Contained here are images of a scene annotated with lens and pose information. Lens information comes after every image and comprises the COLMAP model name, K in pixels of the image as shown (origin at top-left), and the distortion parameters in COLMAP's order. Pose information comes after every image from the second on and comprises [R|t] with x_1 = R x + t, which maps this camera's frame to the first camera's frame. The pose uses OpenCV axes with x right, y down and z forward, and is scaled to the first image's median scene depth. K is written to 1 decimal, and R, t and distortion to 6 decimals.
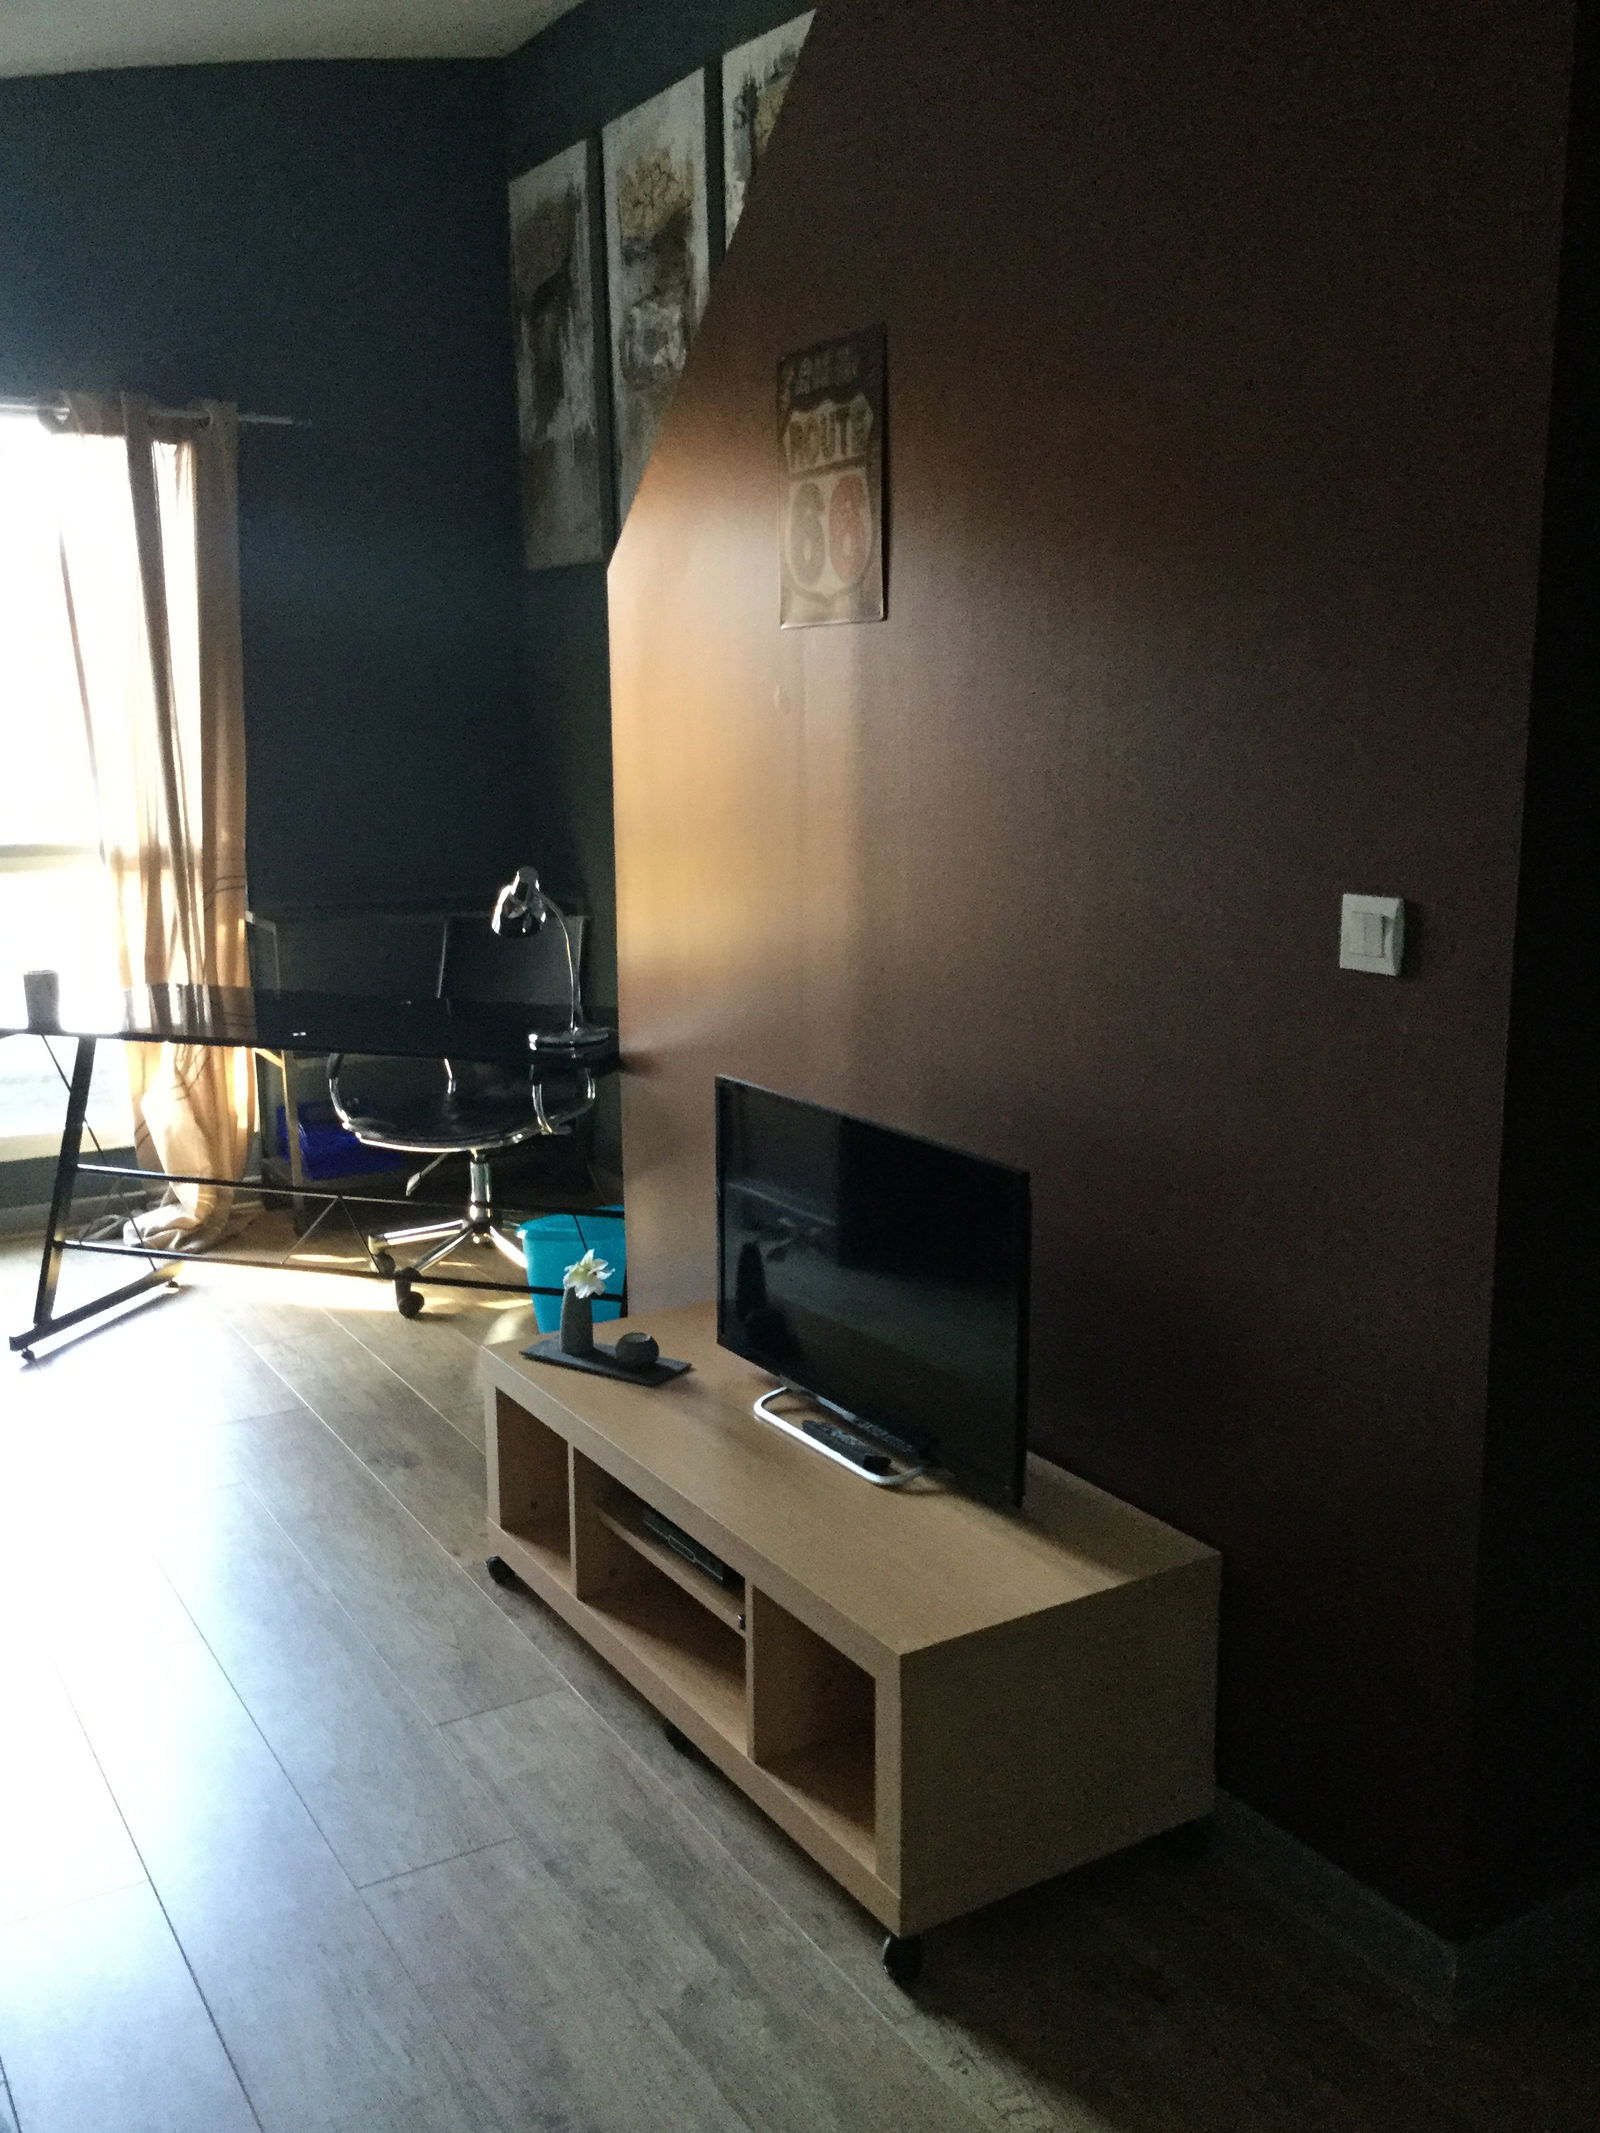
lens RADIAL K [[1913.7, 0, 807.2], [0, 1913.7, 1063.5], [0, 0, 1]] dist [0.082777, -0.119276]
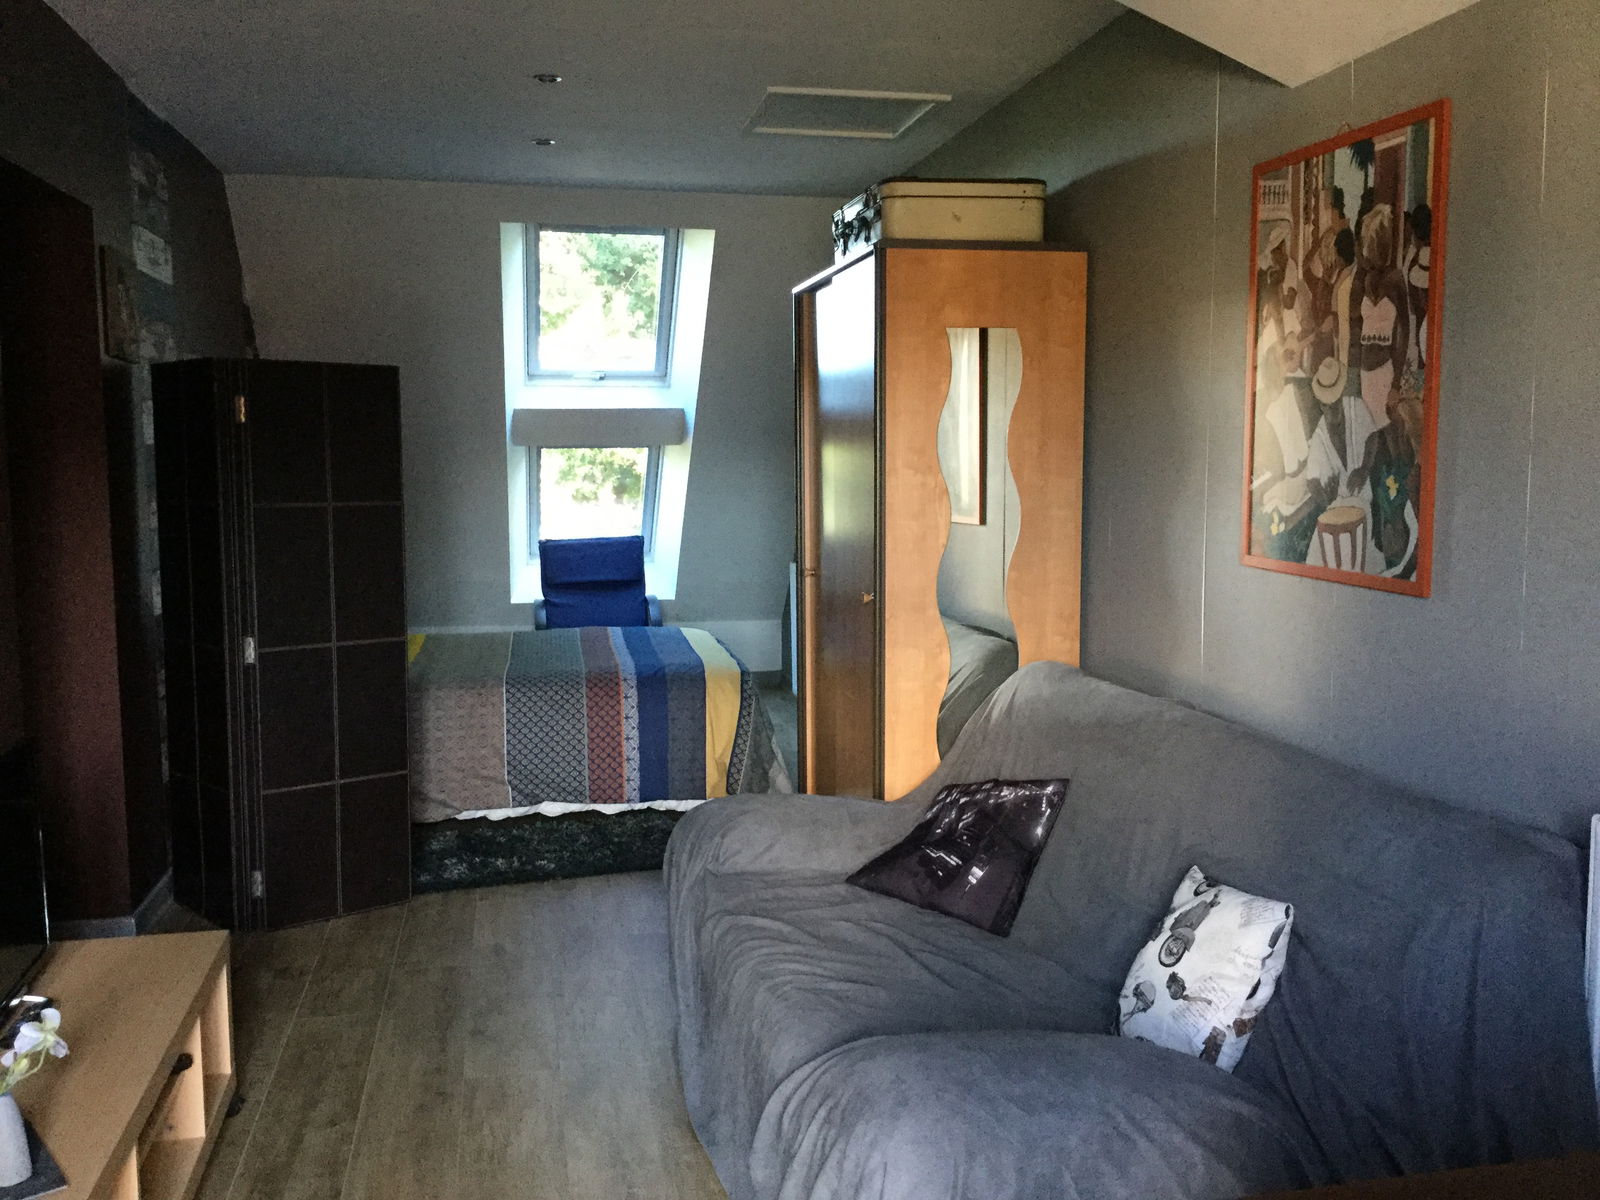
lens RADIAL K [[1435.5, 0, 801.9], [0, 1435.5, 599.0], [0, 0, 1]] dist [0.082777, -0.119276]
pose [[-0.936933, -0.020823, 0.348887, -0.917876], [0.083187, 0.956251, 0.280472, -0.337351], [-0.339464, 0.291806, -0.894211, 1.876715]]
